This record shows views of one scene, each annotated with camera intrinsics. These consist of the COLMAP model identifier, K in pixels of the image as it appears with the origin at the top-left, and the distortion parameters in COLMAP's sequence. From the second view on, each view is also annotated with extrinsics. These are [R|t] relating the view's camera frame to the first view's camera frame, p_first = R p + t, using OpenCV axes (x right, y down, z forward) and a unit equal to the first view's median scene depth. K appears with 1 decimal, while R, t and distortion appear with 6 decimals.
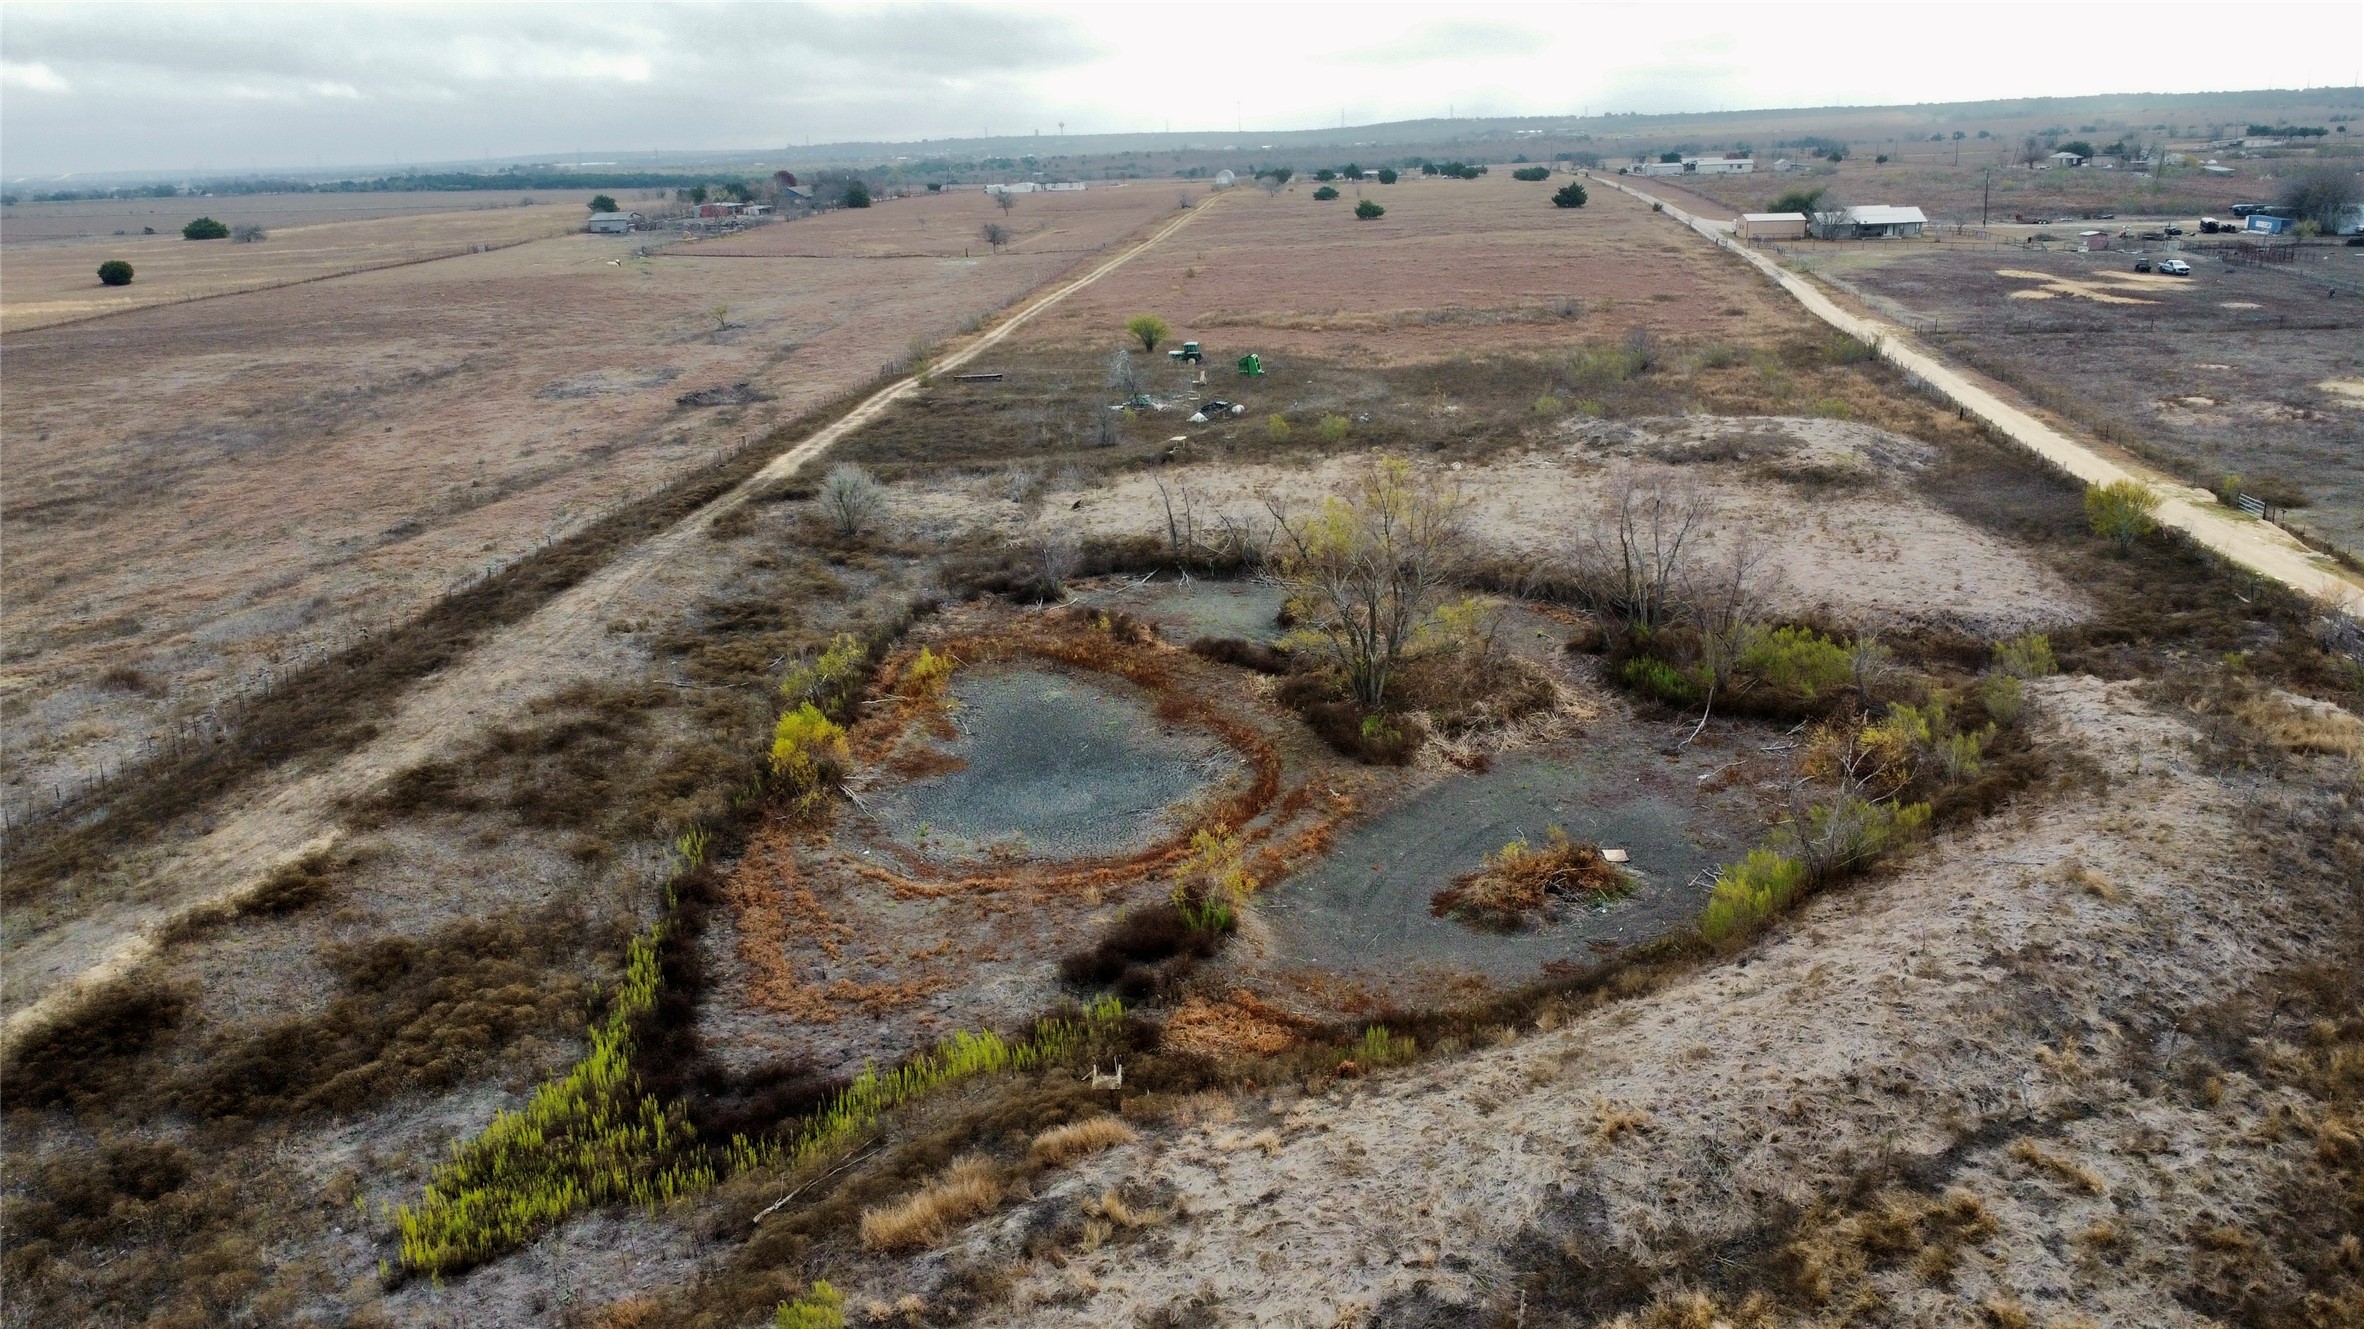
lens RADIAL K [[1796.4, 0, 1182.0], [0, 1796.4, 664.5], [0, 0, 1]] dist [0.002372, -0.007594]
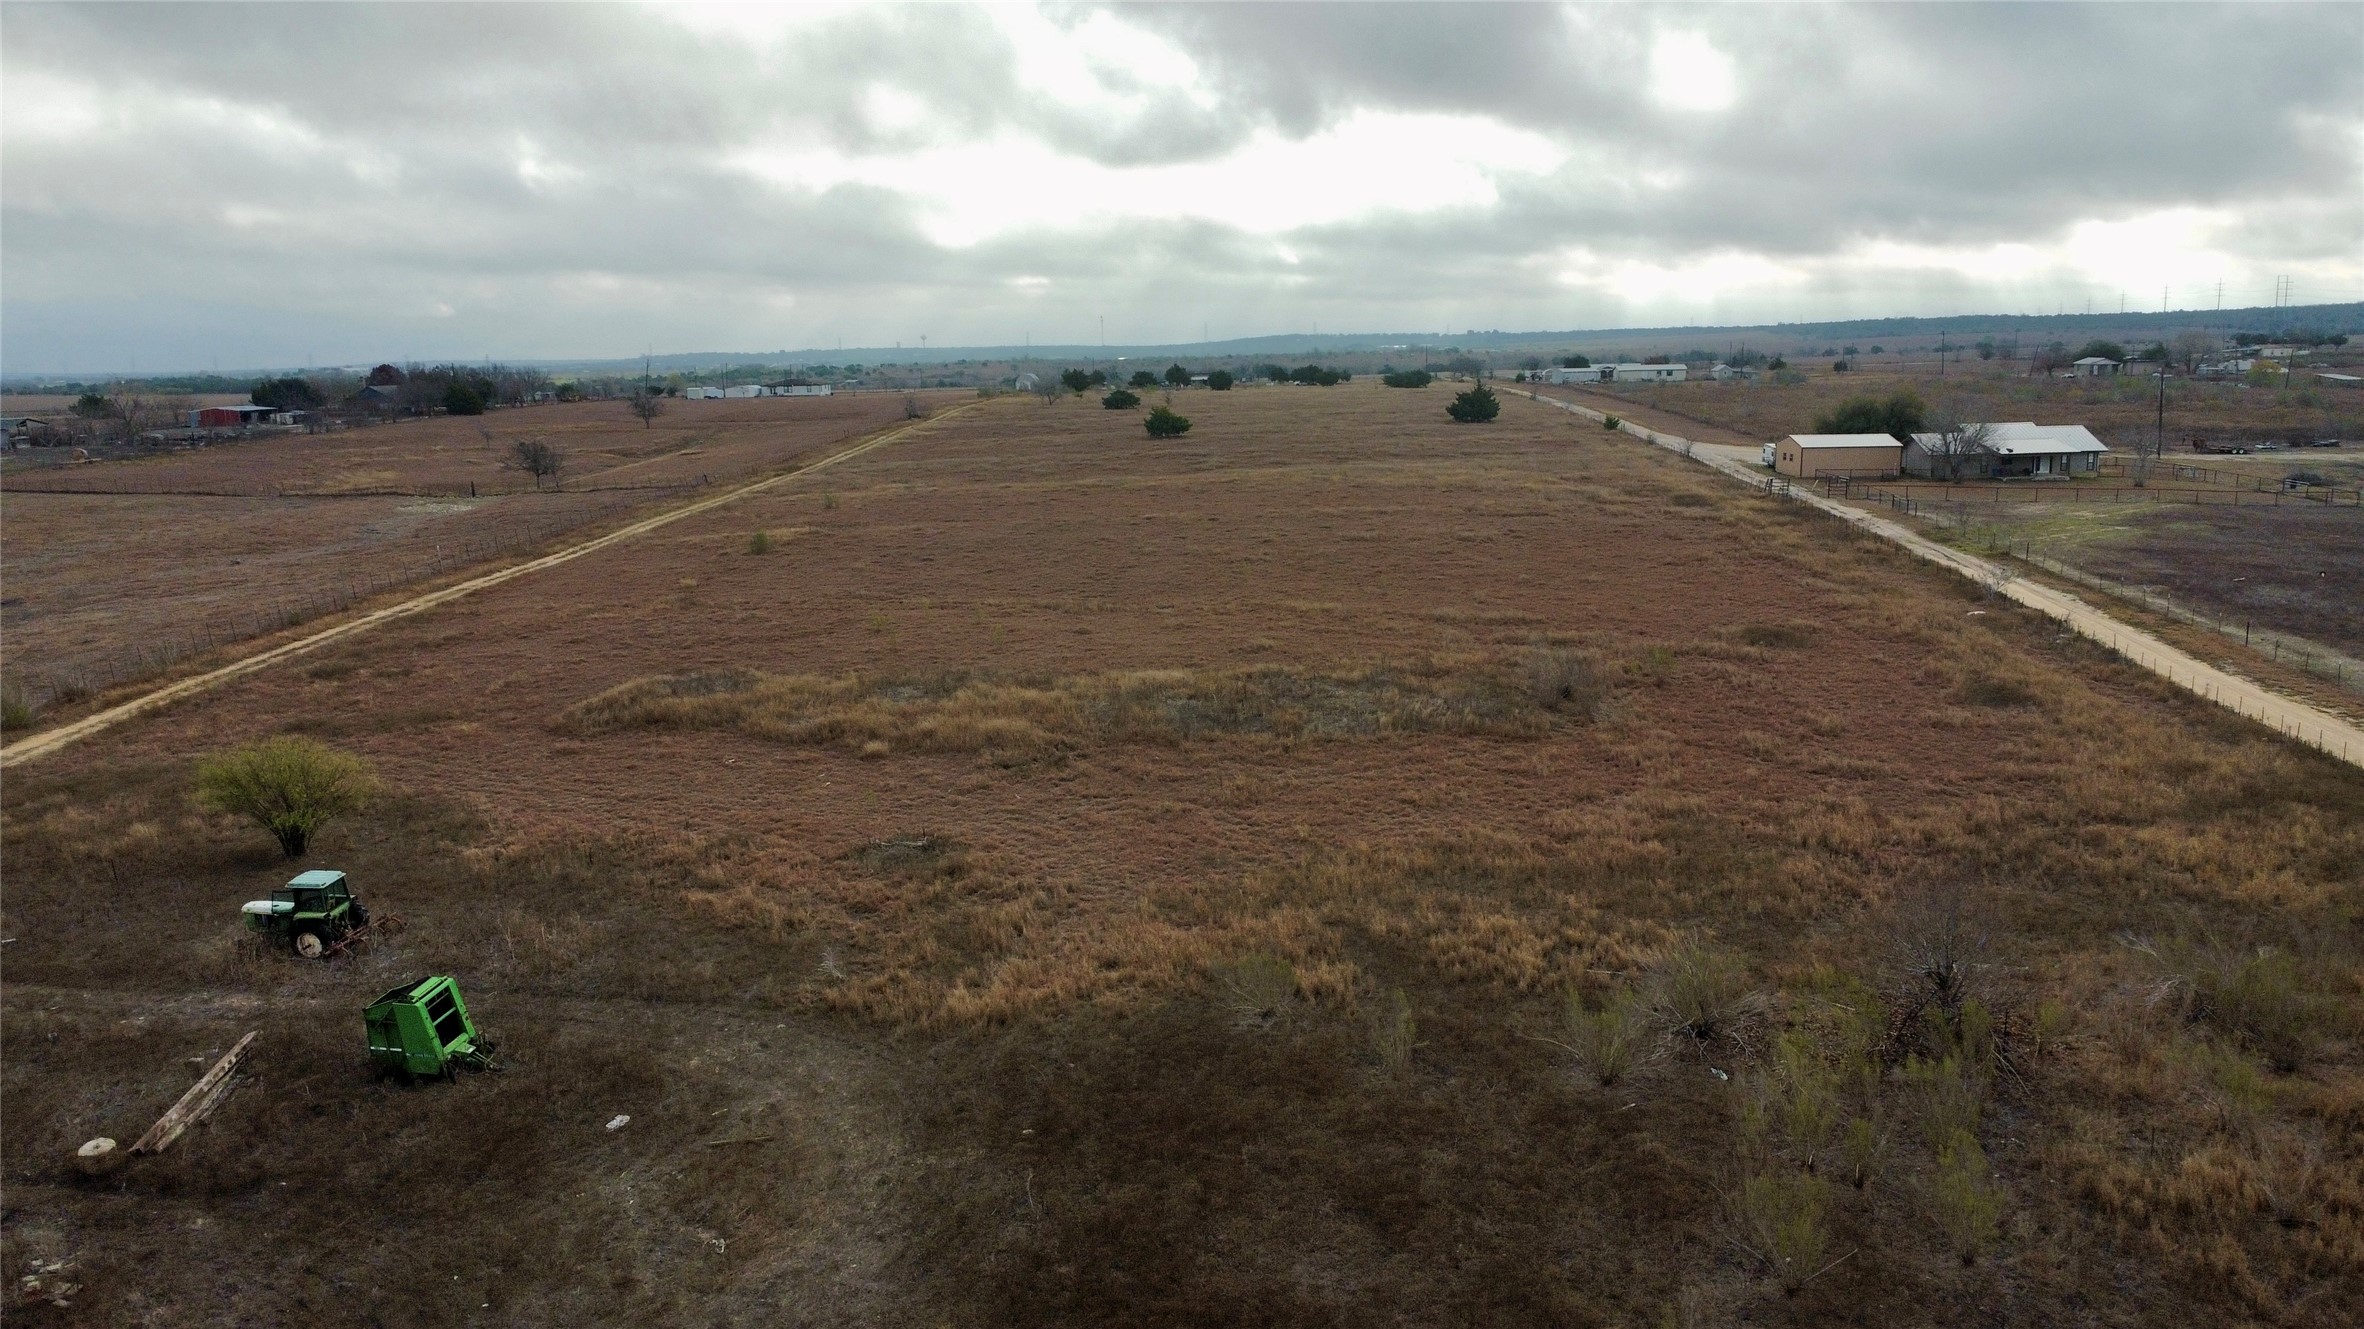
lens RADIAL K [[1796.4, 0, 1182.0], [0, 1796.4, 664.5], [0, 0, 1]] dist [0.002372, -0.007594]
pose [[0.997557, -0.001669, 0.069831, 0.059051], [0.009622, 0.993468, -0.113703, -0.086926], [-0.069185, 0.114097, 0.991058, 0.343546]]
